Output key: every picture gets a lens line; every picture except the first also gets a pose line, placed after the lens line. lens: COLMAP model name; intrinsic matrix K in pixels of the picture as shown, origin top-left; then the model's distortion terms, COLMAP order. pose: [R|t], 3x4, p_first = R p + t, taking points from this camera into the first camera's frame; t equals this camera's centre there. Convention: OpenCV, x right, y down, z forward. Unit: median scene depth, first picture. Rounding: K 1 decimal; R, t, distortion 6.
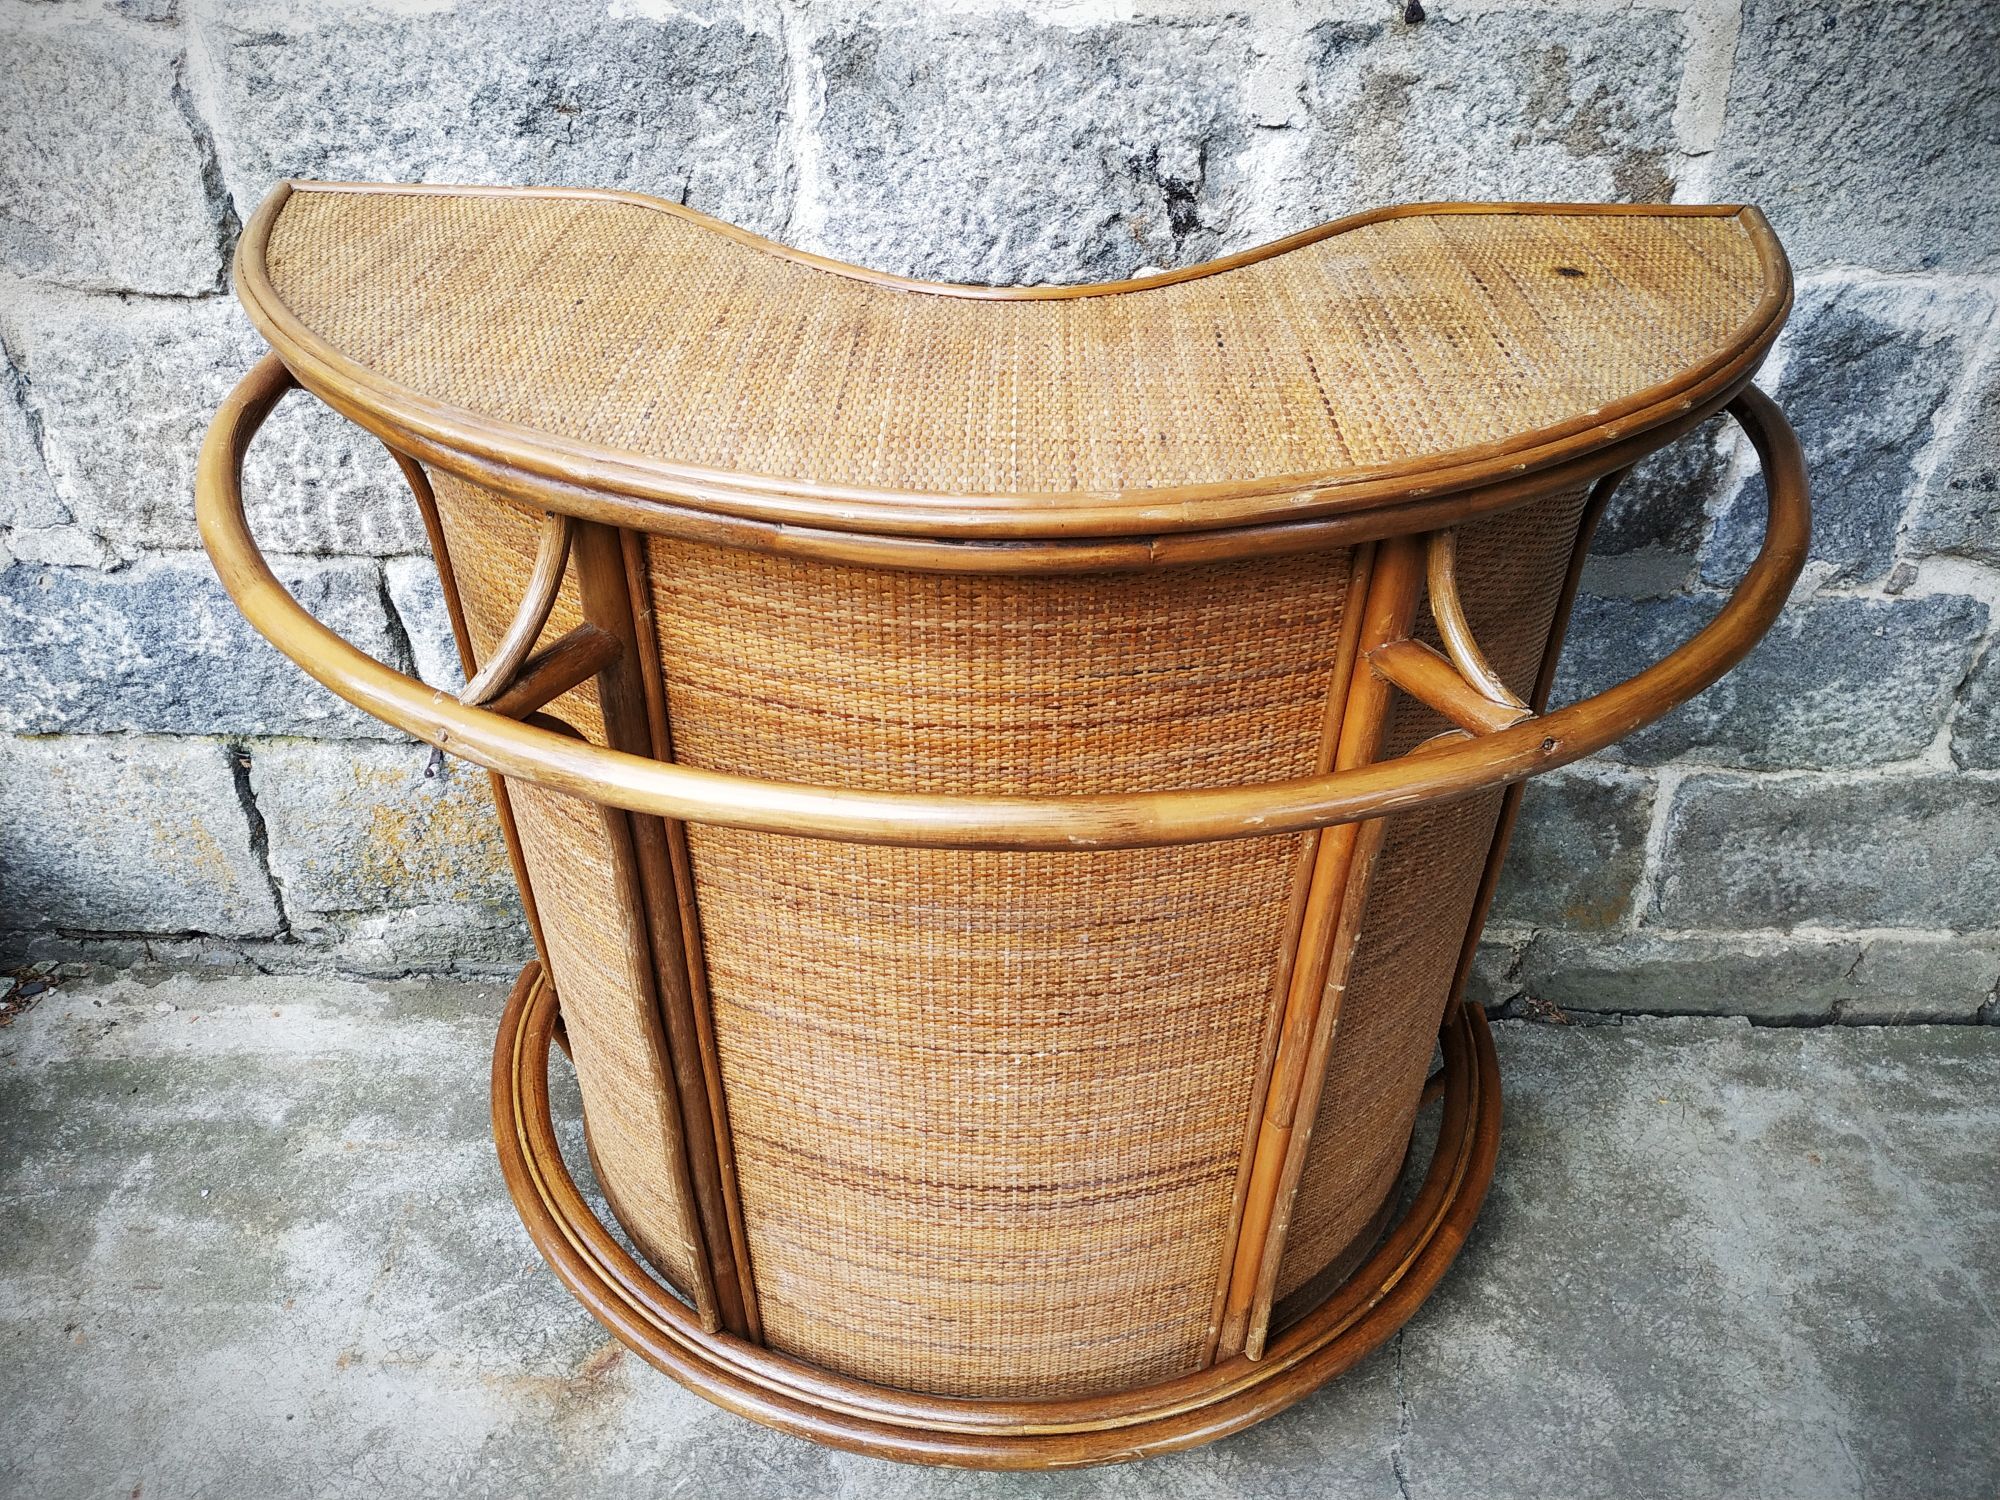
lens RADIAL K [[1477.0, 0, 987.5], [0, 1477.0, 742.7], [0, 0, 1]] dist [-0.022507, 0.009121]
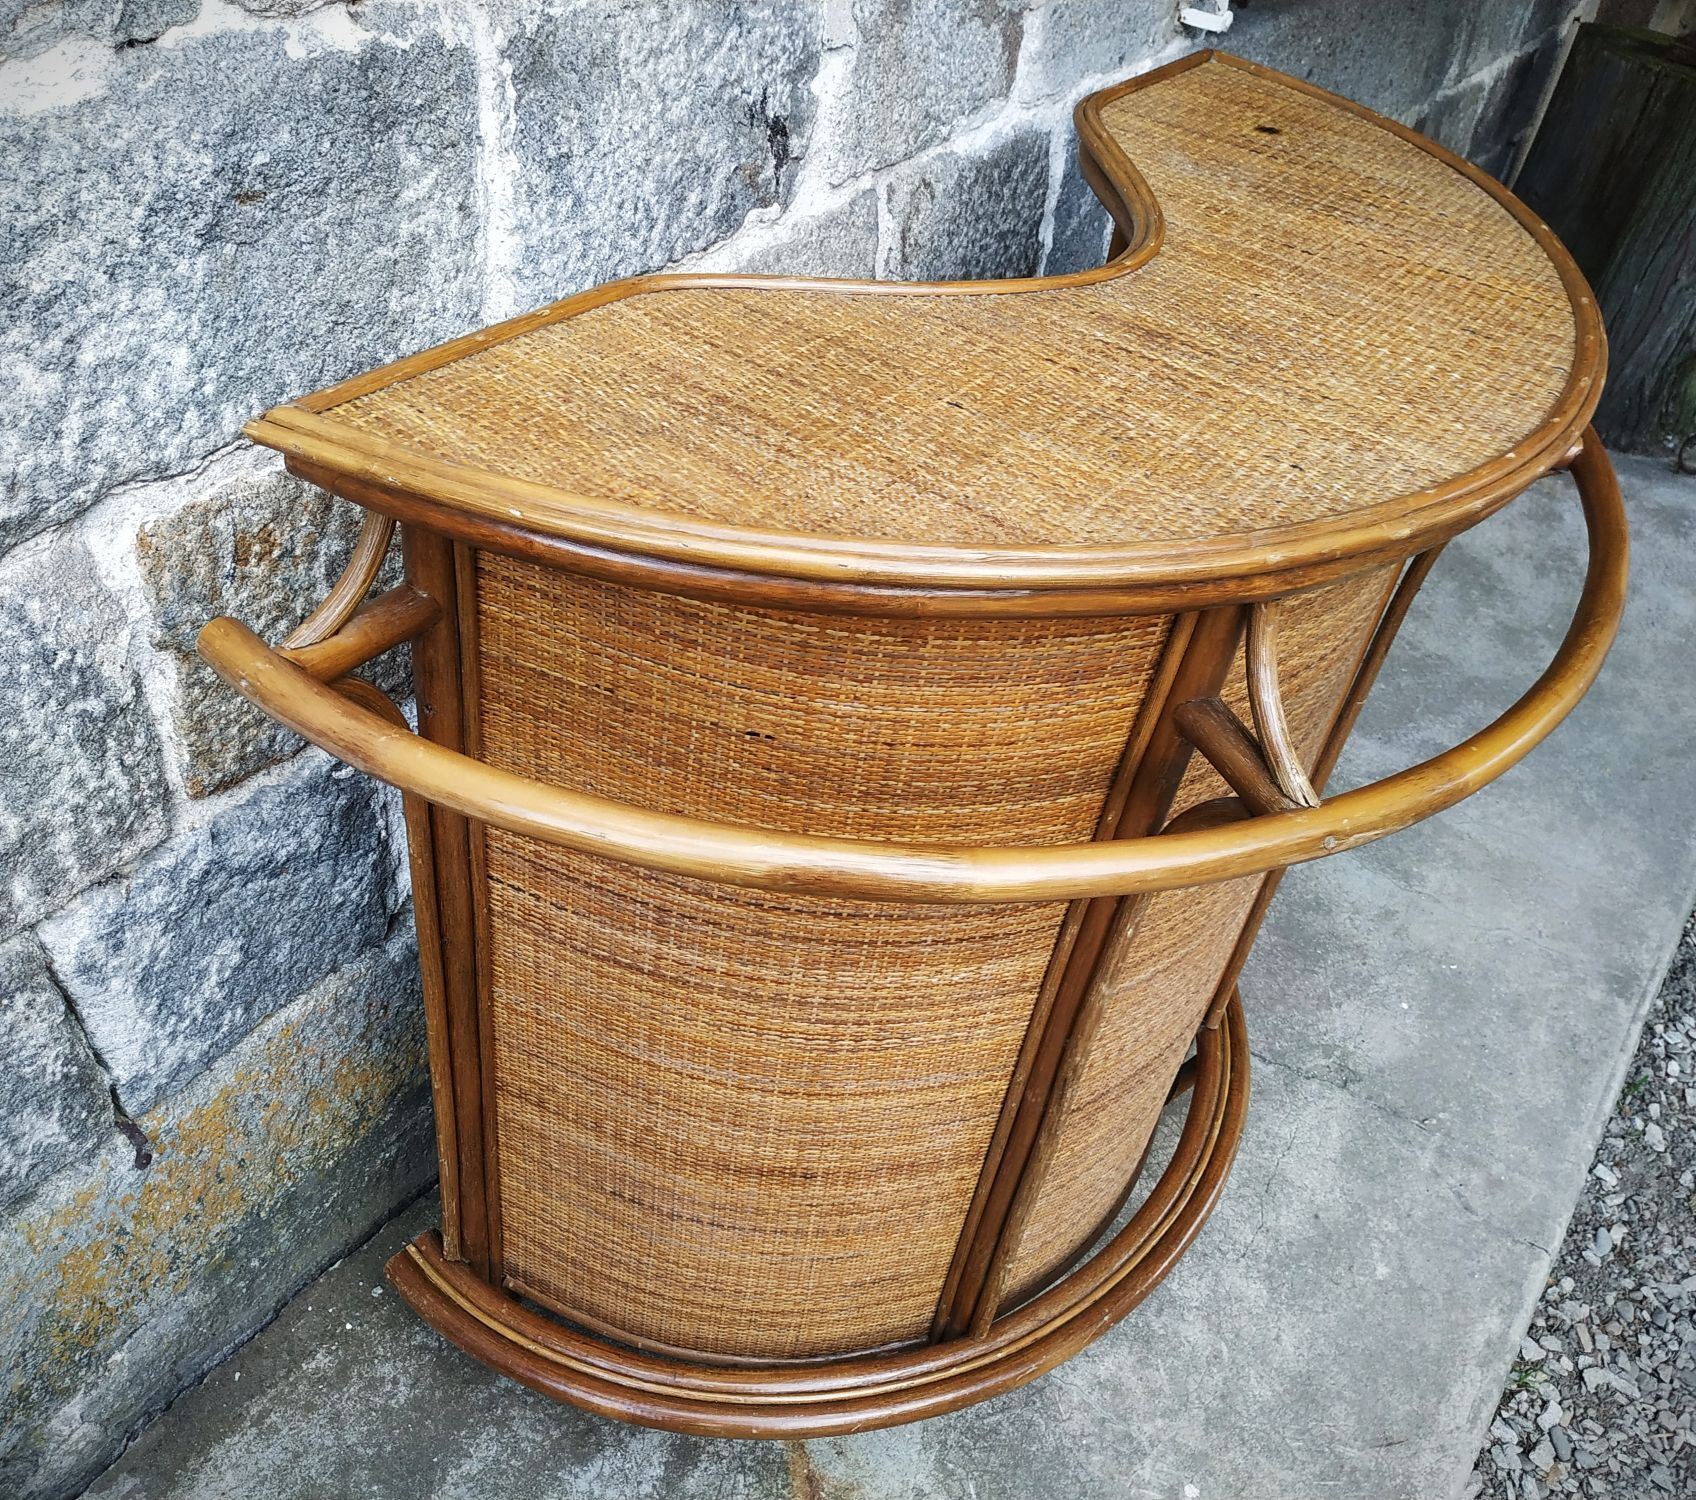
lens RADIAL K [[1494.9, 0, 803.5], [0, 1494.9, 739.7], [0, 0, 1]] dist [-0.039197, 0.035018]
pose [[0.577130, -0.483758, 0.657951, -0.728160], [0.401155, 0.869701, 0.287568, -0.299492], [-0.711334, 0.097976, 0.695992, 0.331251]]
